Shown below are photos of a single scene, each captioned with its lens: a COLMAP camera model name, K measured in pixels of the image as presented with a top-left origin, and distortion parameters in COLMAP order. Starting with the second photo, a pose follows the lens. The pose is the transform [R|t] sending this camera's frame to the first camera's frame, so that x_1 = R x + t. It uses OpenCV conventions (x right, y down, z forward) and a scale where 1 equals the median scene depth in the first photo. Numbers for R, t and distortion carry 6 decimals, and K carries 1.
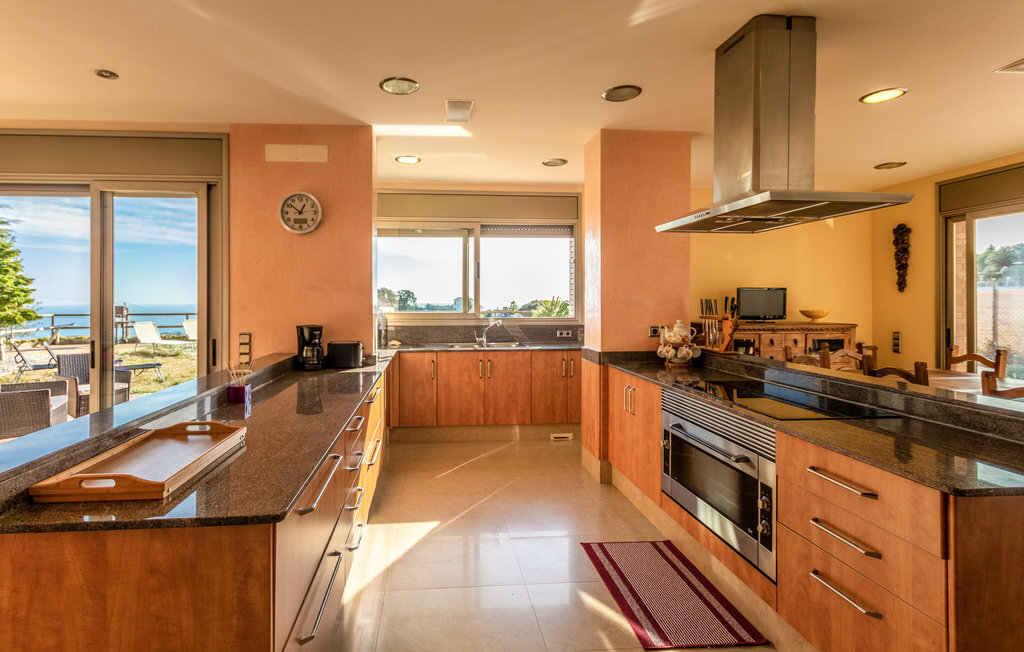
lens RADIAL K [[492.7, 0, 478.3], [0, 492.7, 298.4], [0, 0, 1]] dist [-0.019814, -0.000241]
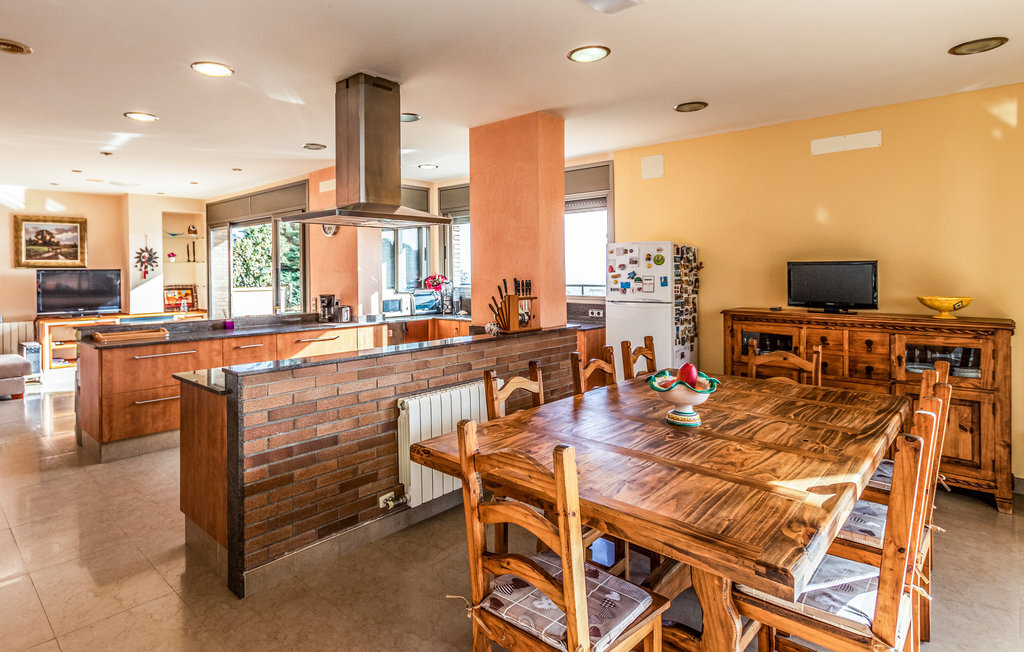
lens RADIAL K [[591.9, 0, 450.8], [0, 591.9, 281.3], [0, 0, 1]] dist [-0.039057, -0.001264]
pose [[0.626719, 0.010242, -0.779178, 0.926455], [0.011272, 0.999690, 0.022206, -0.017959], [0.779164, -0.022700, 0.626409, 0.096201]]
